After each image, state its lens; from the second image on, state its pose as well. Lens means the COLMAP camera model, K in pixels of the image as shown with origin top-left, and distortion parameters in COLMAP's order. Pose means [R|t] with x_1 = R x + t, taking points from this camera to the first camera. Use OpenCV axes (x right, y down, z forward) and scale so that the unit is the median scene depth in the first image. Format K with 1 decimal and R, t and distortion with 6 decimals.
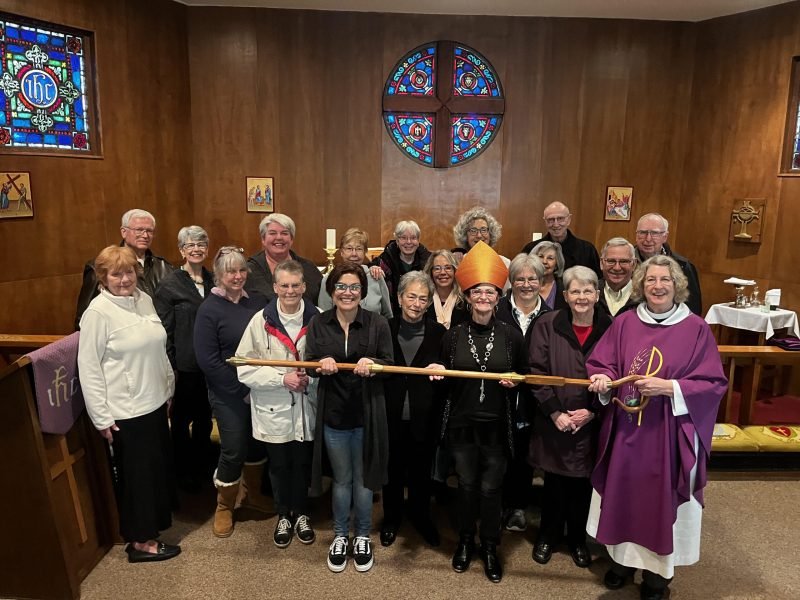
lens RADIAL K [[543.1, 0, 491.5], [0, 543.1, 299.6], [0, 0, 1]] dist [0.045383, -0.006276]
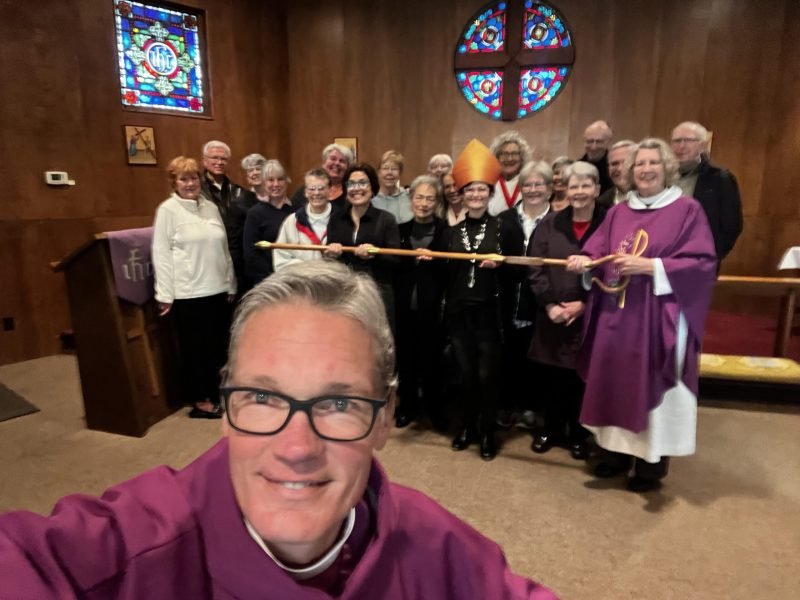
lens RADIAL K [[543.1, 0, 491.5], [0, 543.1, 299.6], [0, 0, 1]] dist [0.045383, -0.006276]
pose [[0.975753, 0.011506, -0.218570, 0.210428], [-0.009436, 0.999900, 0.010512, 0.169757], [0.218669, -0.008195, 0.975765, -0.017448]]
